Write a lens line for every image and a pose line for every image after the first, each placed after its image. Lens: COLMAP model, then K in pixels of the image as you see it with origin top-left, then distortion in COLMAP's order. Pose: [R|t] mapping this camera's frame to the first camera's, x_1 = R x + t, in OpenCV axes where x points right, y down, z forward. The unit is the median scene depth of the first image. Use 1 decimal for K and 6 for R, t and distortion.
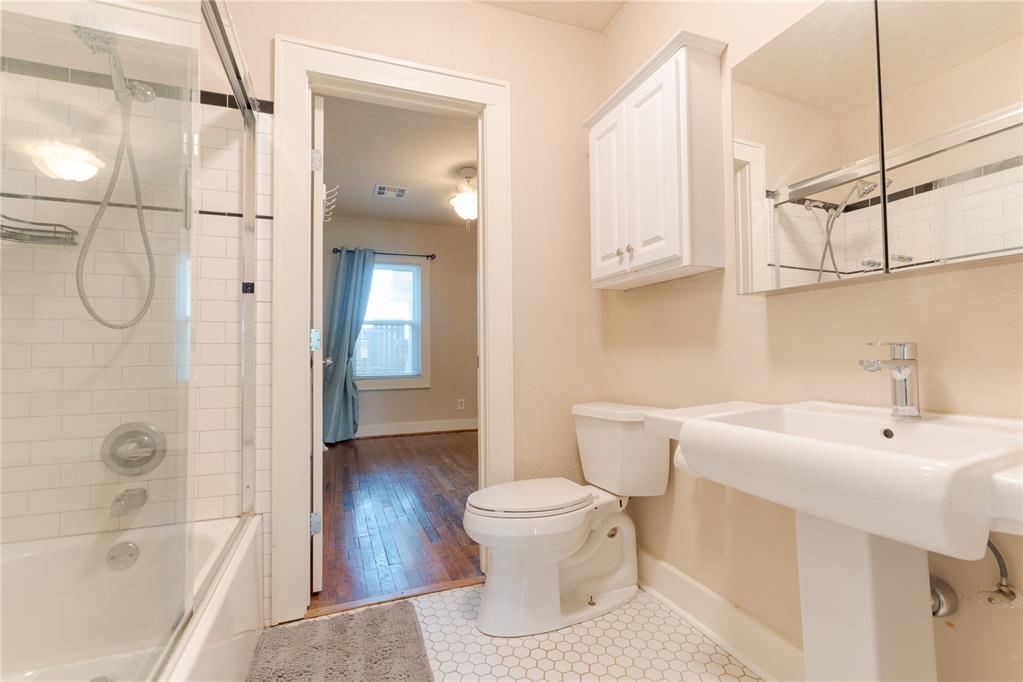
lens RADIAL K [[452.8, 0, 511.5], [0, 452.8, 341.0], [0, 0, 1]] dist [-0.004426, 0.000181]
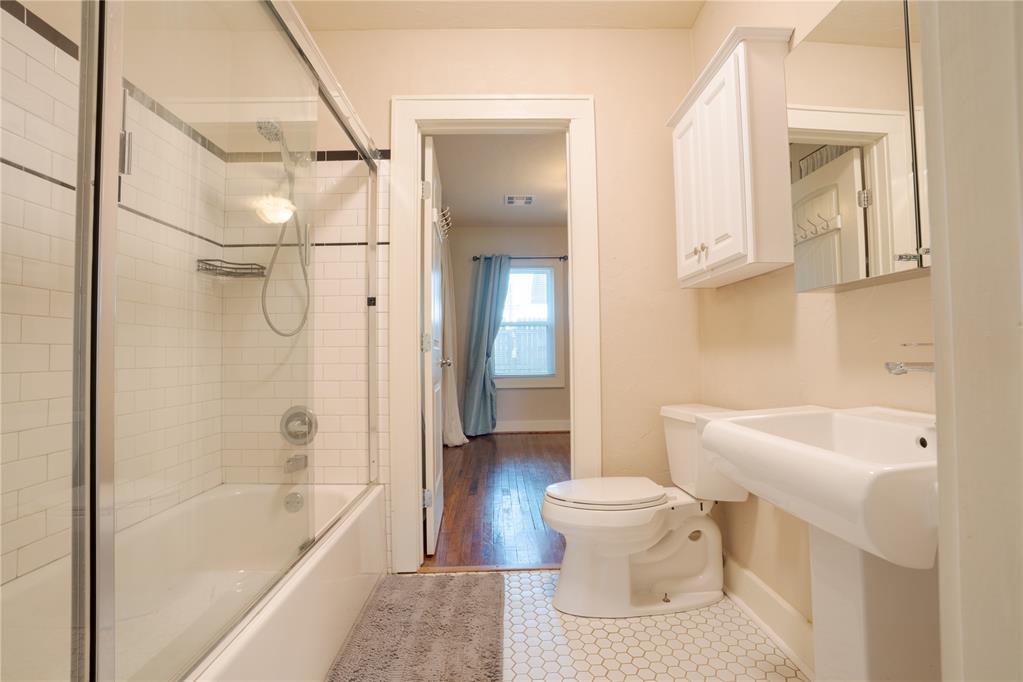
lens RADIAL K [[465.0, 0, 511.5], [0, 465.0, 341.0], [0, 0, 1]] dist [-0.082238, 0.034820]
pose [[0.945027, -0.009288, -0.326860, 0.185507], [0.009788, 0.999952, -0.000114, -0.004975], [0.326846, -0.003091, 0.945073, -0.068891]]
